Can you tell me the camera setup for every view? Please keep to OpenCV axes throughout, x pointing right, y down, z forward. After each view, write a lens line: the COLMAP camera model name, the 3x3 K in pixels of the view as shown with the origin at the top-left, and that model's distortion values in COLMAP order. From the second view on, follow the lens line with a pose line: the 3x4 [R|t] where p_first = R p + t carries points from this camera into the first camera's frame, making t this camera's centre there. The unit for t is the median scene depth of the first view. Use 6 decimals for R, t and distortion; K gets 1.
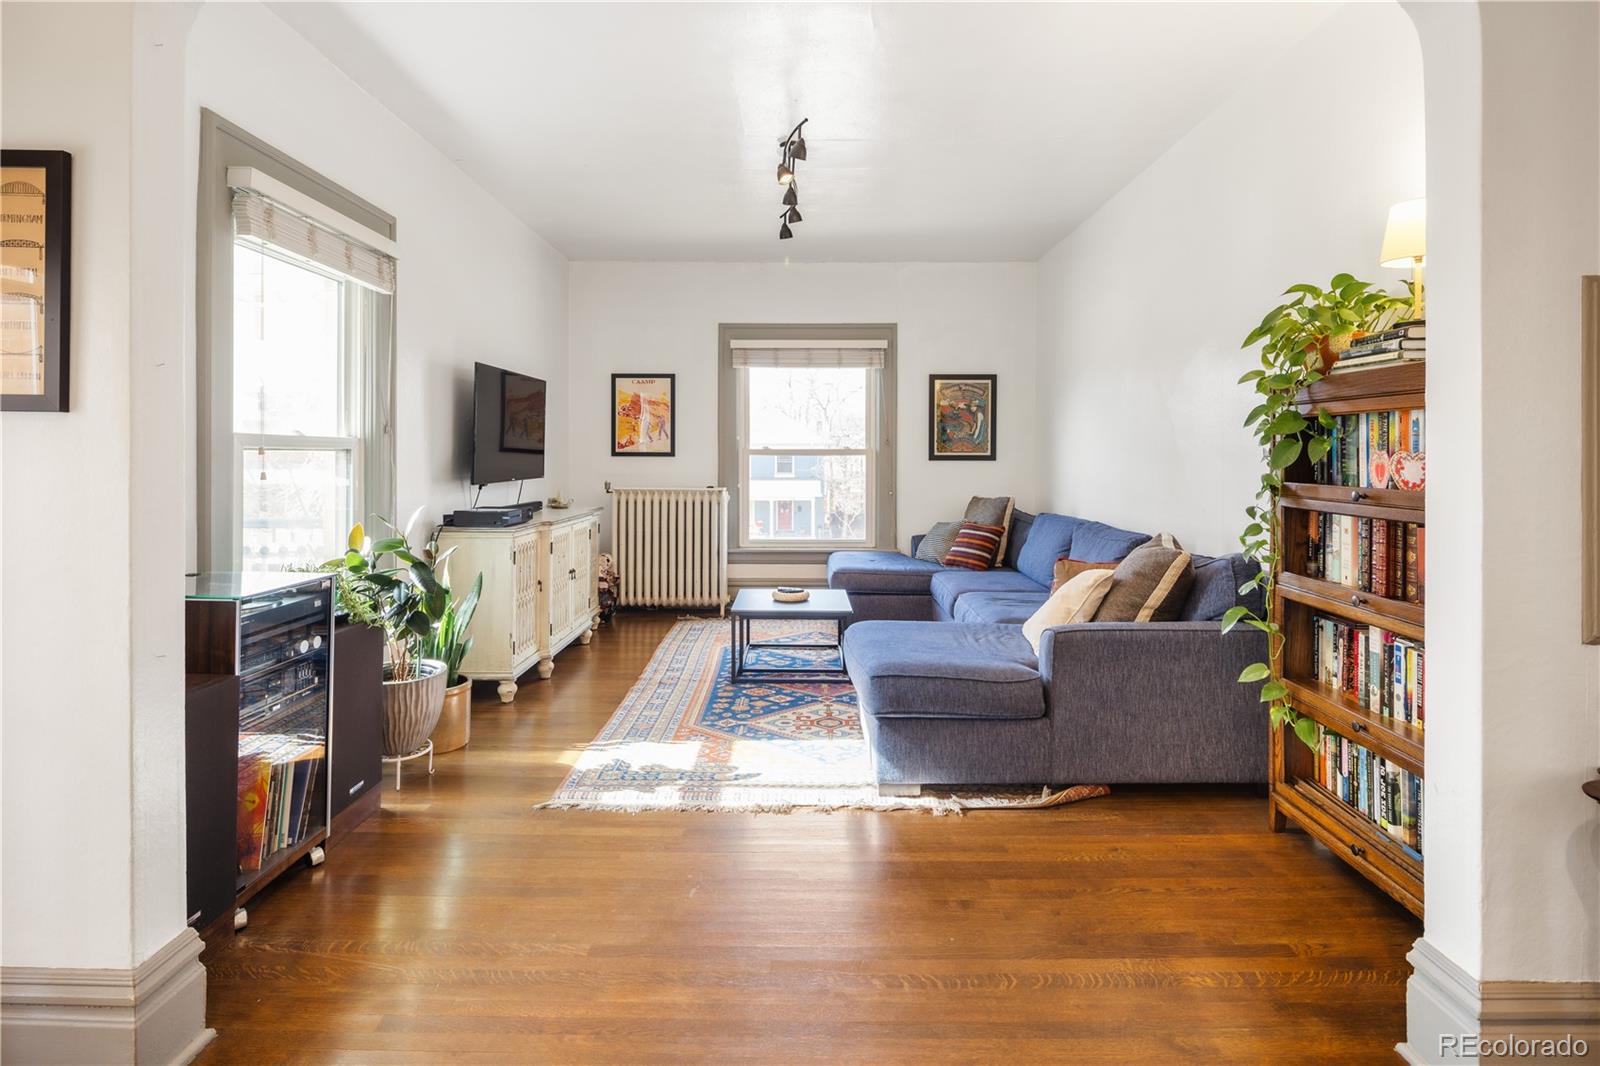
lens RADIAL K [[780.9, 0, 784.1], [0, 780.9, 457.3], [0, 0, 1]] dist [-0.000437, -0.002746]
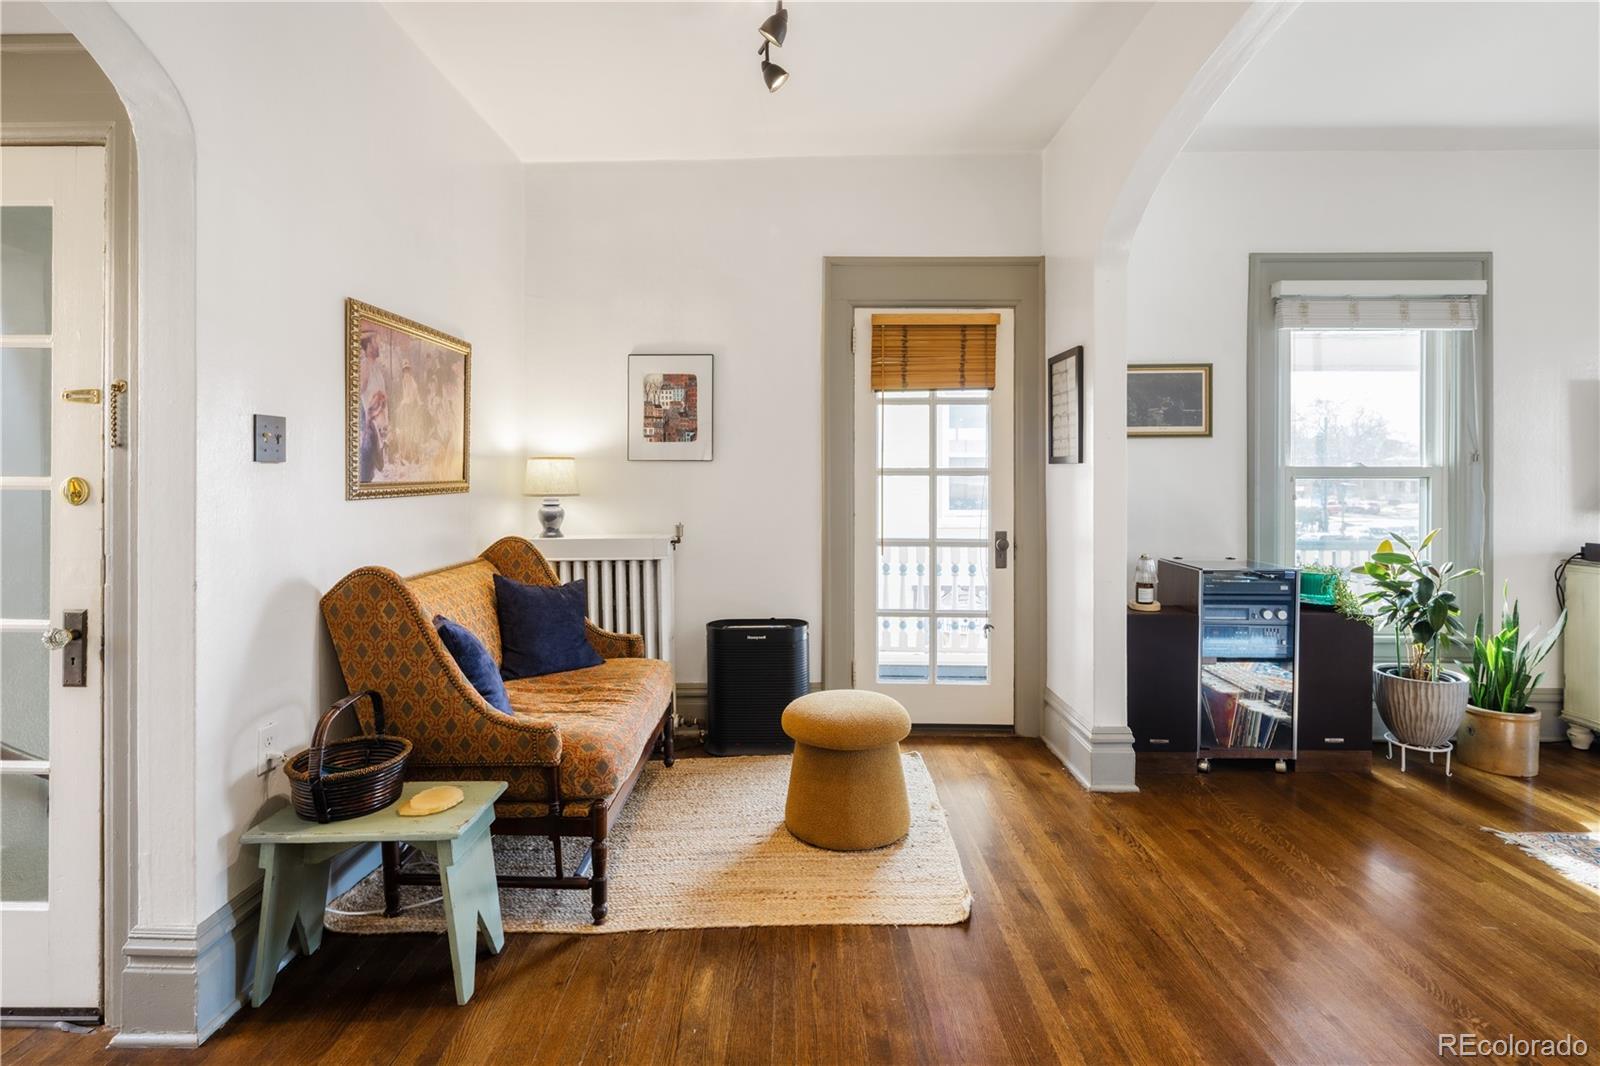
lens RADIAL K [[780.9, 0, 791.4], [0, 780.9, 480.3], [0, 0, 1]] dist [-0.000437, -0.002746]
pose [[0.000124, -0.002029, -0.999998, 0.487242], [-0.001999, 0.999996, -0.002030, -0.001054], [0.999998, 0.001999, 0.000120, 0.067691]]
